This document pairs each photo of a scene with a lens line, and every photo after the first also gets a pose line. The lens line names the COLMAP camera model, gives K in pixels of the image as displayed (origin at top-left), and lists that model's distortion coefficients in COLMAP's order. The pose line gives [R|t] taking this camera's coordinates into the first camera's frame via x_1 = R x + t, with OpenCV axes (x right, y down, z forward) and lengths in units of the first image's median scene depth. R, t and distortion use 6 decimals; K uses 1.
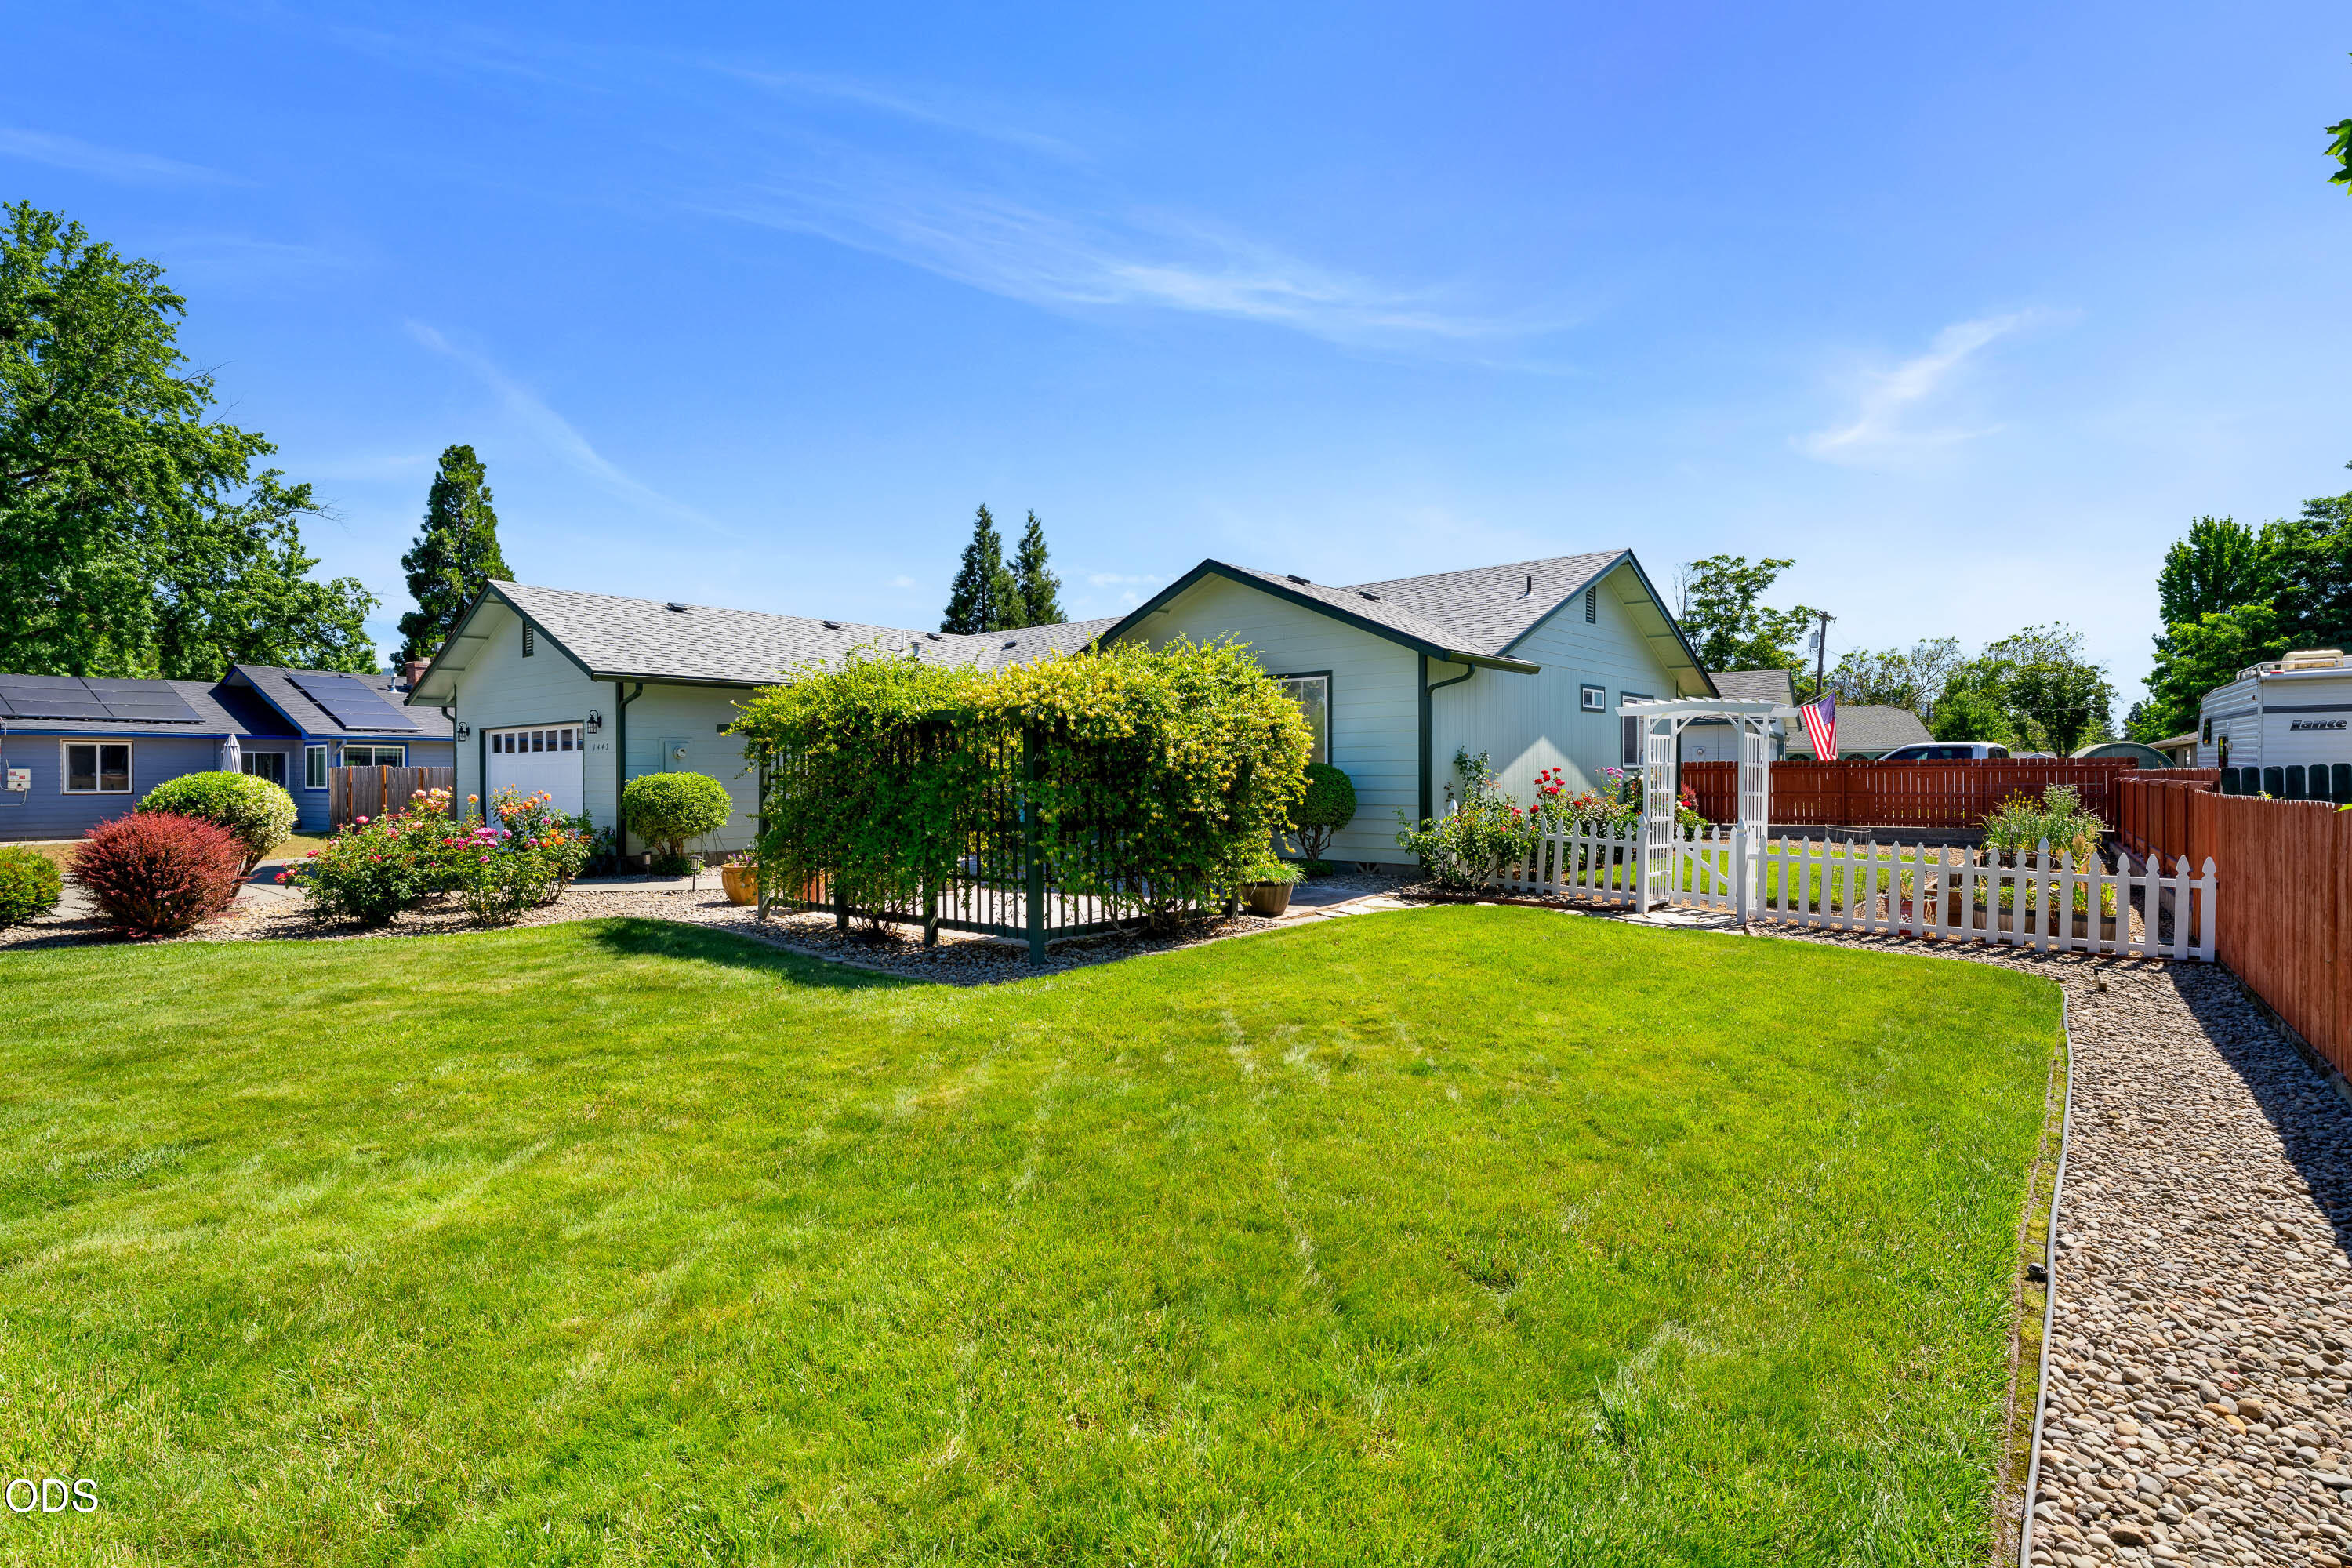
lens RADIAL K [[1110.1, 0, 1175.3], [0, 1110.1, 782.4], [0, 0, 1]] dist [0.003160, 0.000681]
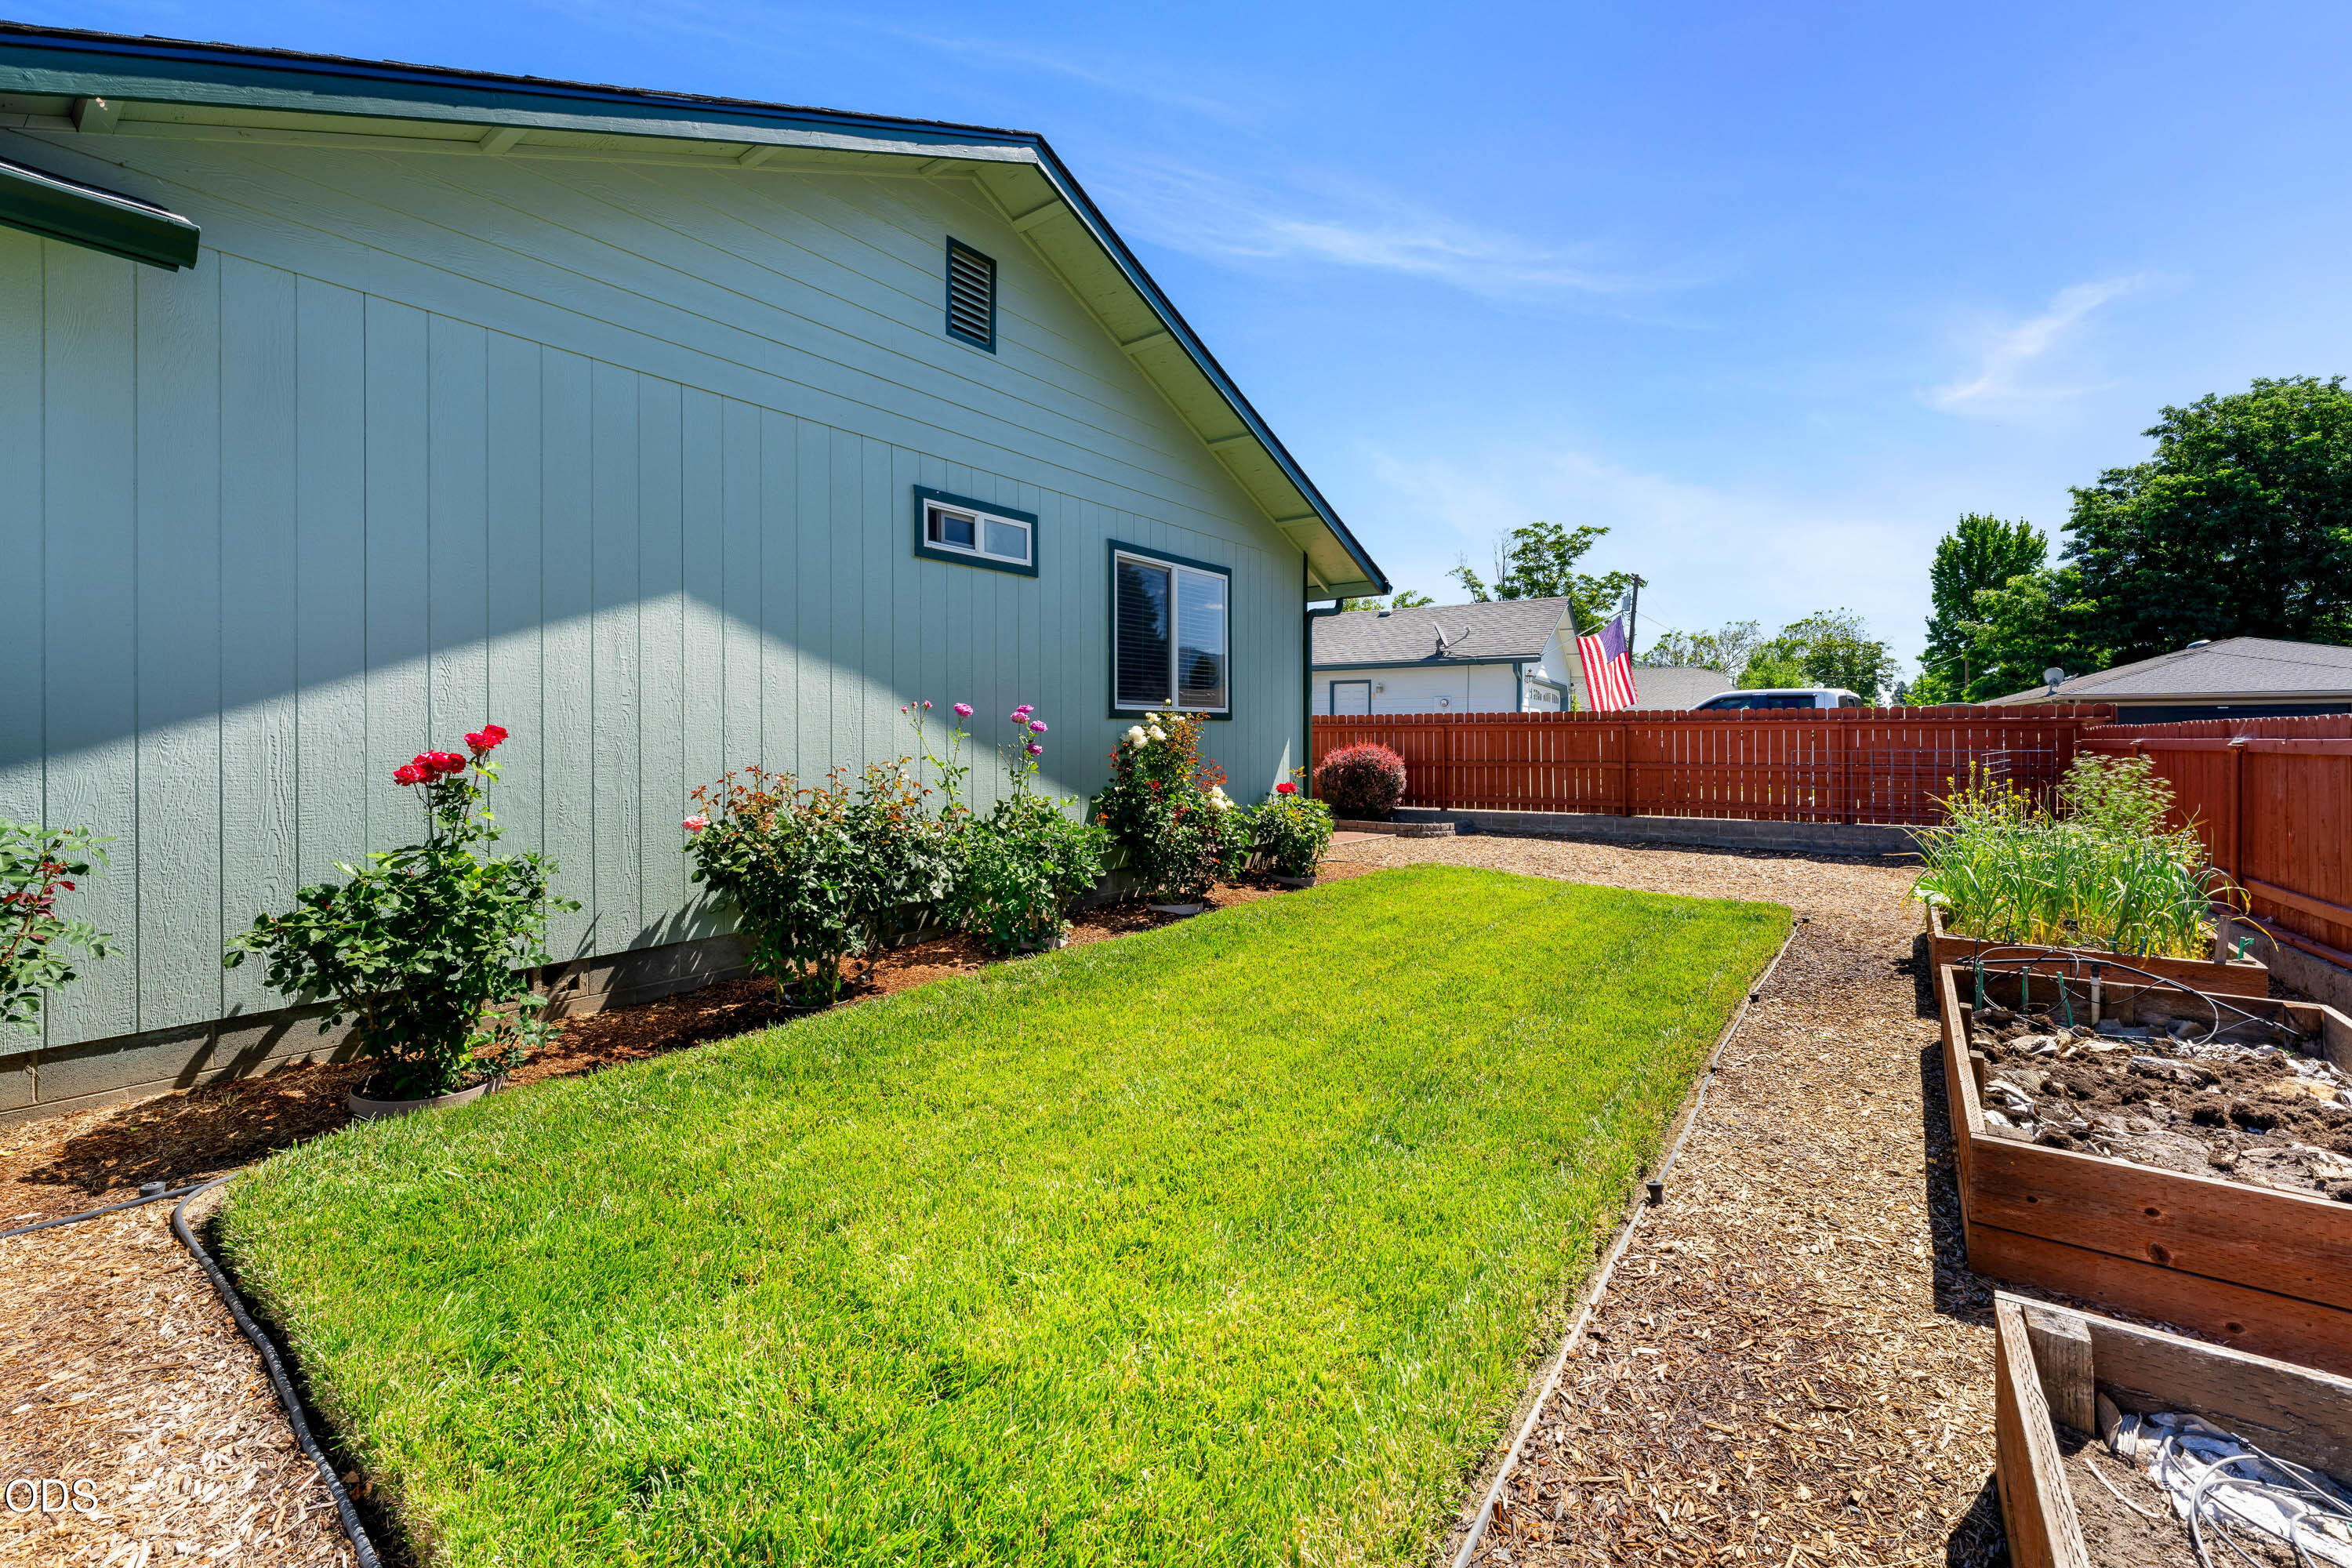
lens RADIAL K [[950.0, 0, 1147.2], [0, 950.0, 739.0], [0, 0, 1]] dist [-0.002263, 0.000182]
pose [[0.999042, 0.006881, 0.043207, 0.092606], [-0.006726, 0.999970, -0.003723, -0.000221], [-0.043232, 0.003429, 0.999059, 0.142026]]
